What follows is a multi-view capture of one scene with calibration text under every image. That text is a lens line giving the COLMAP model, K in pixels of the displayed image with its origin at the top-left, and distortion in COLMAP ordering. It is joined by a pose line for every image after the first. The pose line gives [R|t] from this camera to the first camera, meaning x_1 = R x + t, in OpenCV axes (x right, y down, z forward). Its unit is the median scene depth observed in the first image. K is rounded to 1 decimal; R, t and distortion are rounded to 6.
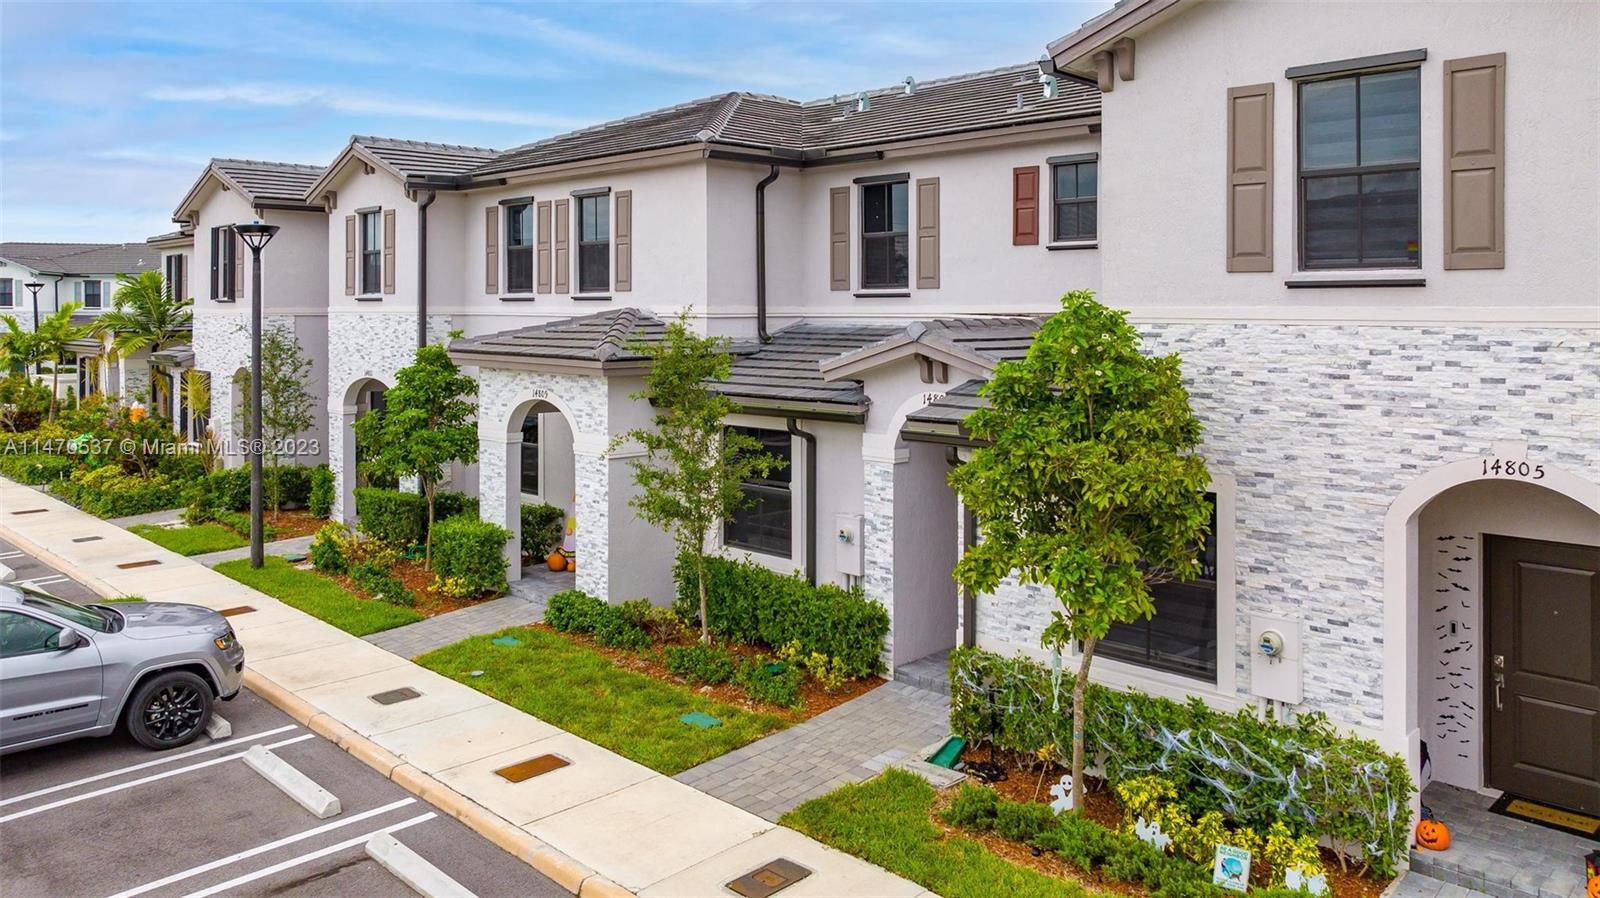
lens RADIAL K [[1152.3, 0, 828.9], [0, 1152.3, 324.9], [0, 0, 1]] dist [-0.029509, 0.016142]
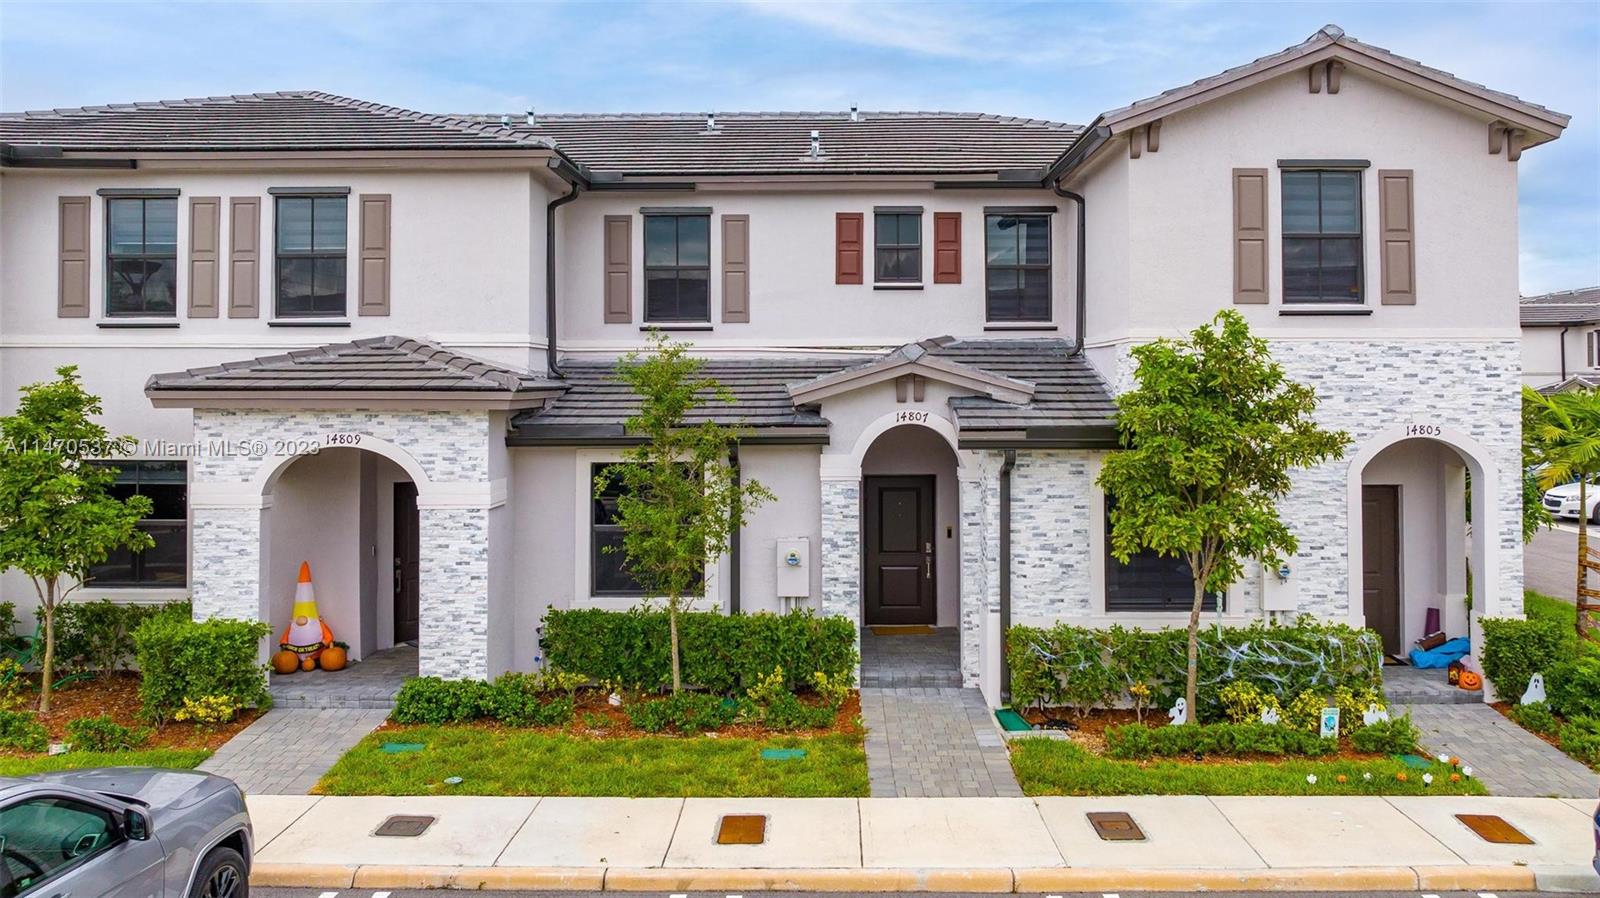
lens RADIAL K [[1152.3, 0, 816.7], [0, 1152.3, 384.0], [0, 0, 1]] dist [-0.029509, 0.016142]
pose [[0.731144, -0.000048, 0.682223, -0.889721], [0.011414, 0.999861, -0.012162, 0.057105], [-0.682128, 0.016679, 0.731043, 0.329994]]
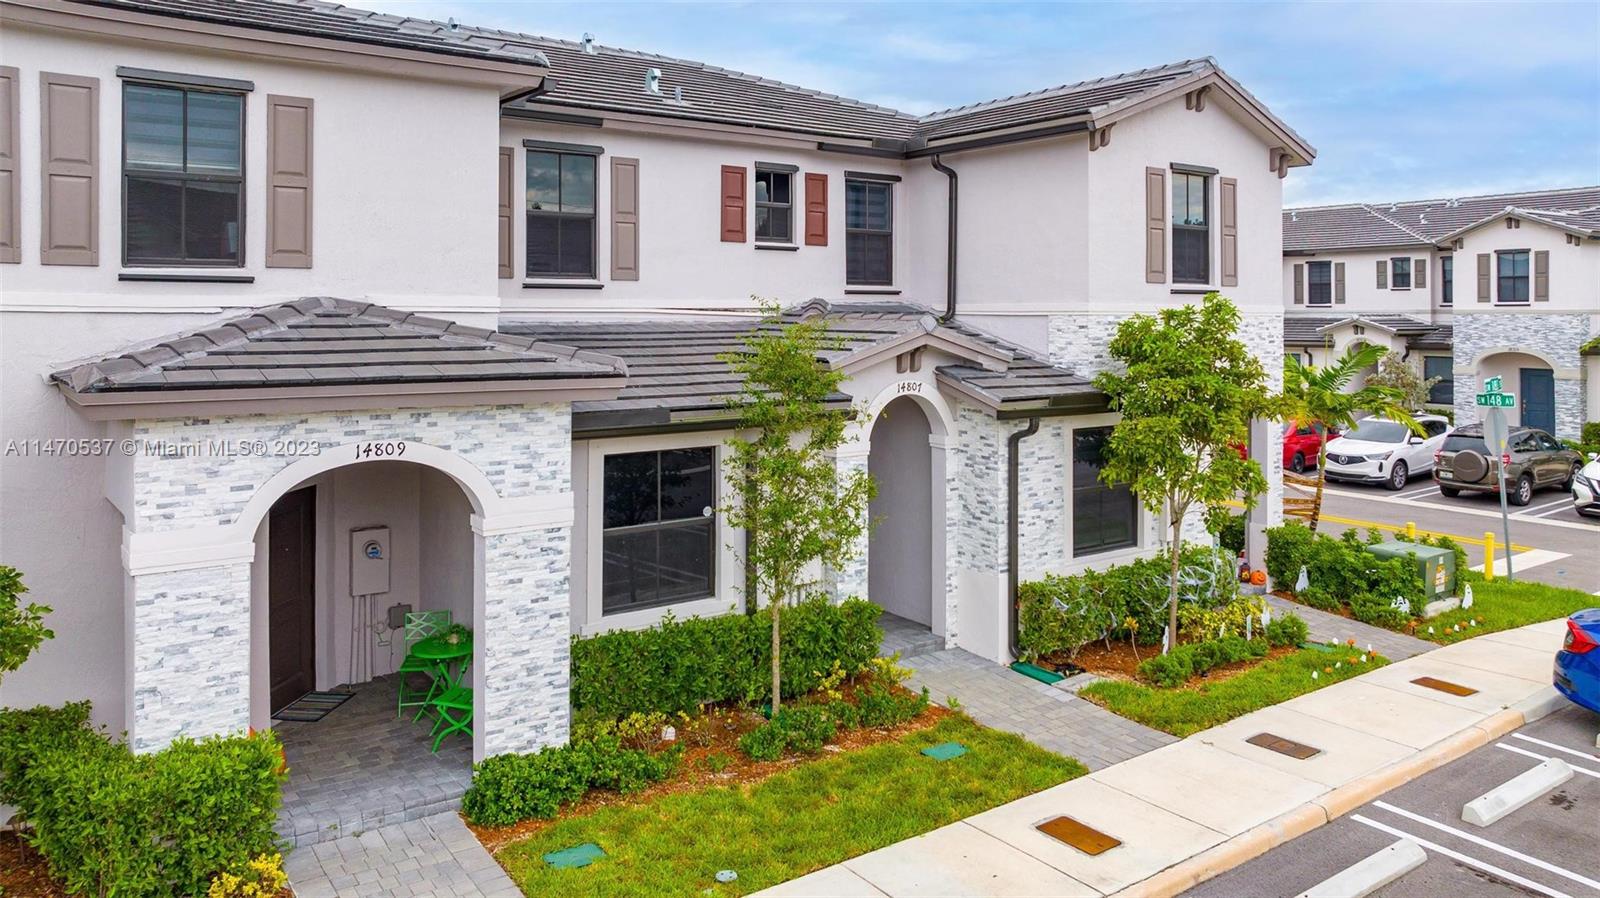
lens RADIAL K [[1152.3, 0, 783.0], [0, 1152.3, 313.2], [0, 0, 1]] dist [-0.029509, 0.016142]
pose [[0.184752, -0.000342, 0.982785, -1.234916], [0.011762, 0.999929, -0.001863, -0.005175], [-0.982715, 0.011904, 0.184743, 1.139647]]
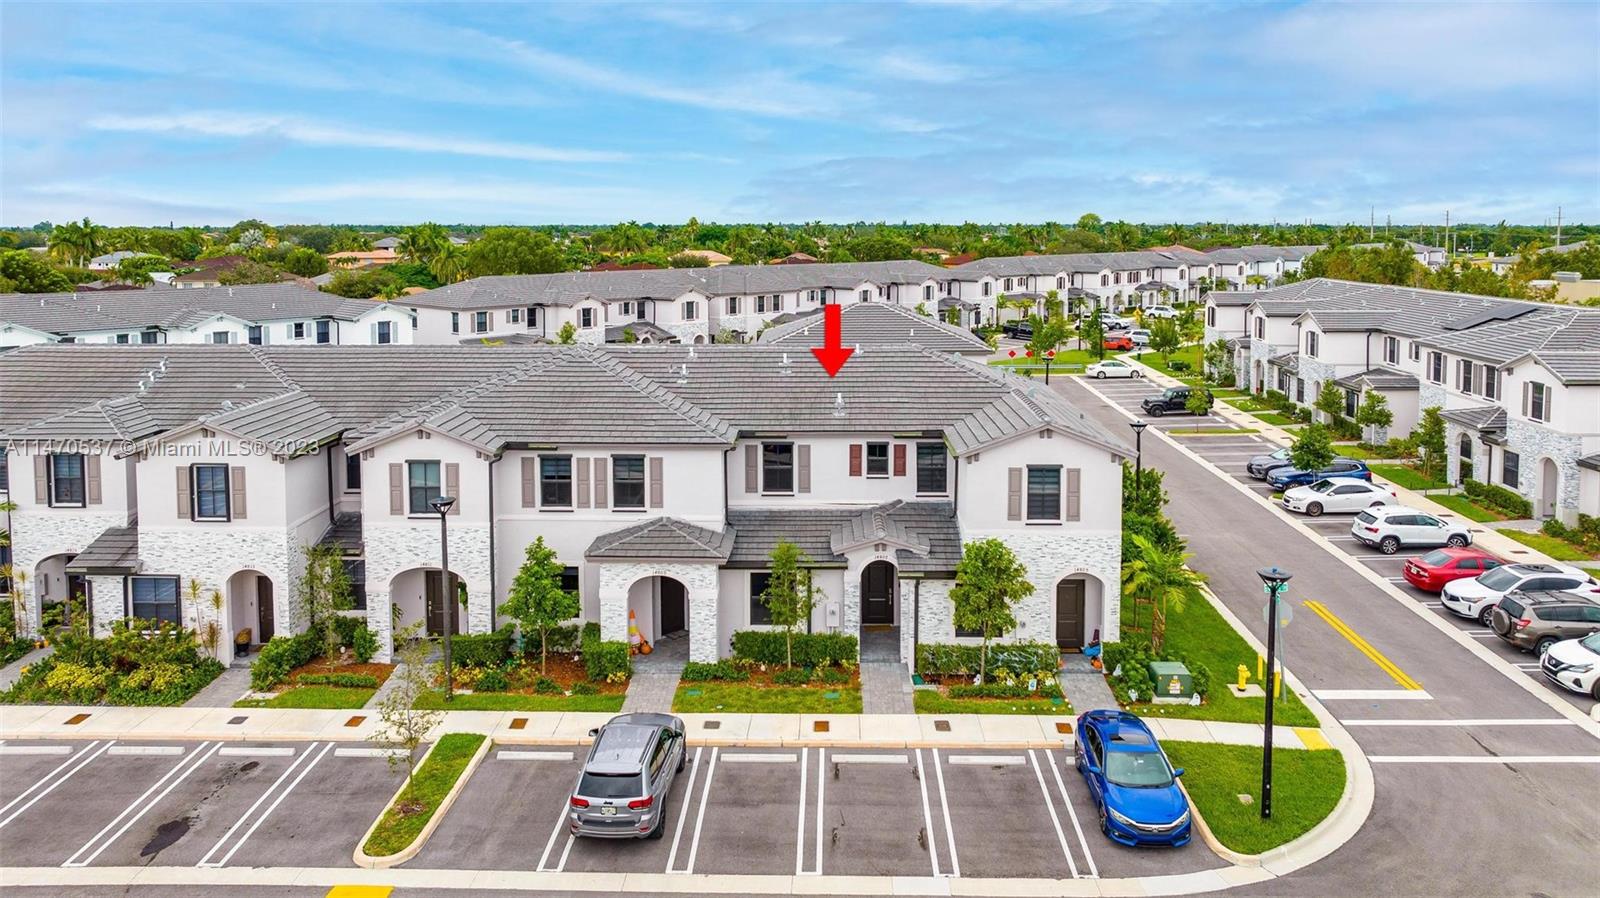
lens RADIAL K [[1152.3, 0, 808.3], [0, 1152.3, 324.8], [0, 0, 1]] dist [-0.029509, 0.016142]
pose [[0.734439, -0.063986, 0.675652, -2.265136], [0.009078, 0.996383, 0.084491, -0.880986], [-0.678614, -0.055920, 0.732363, -1.032510]]
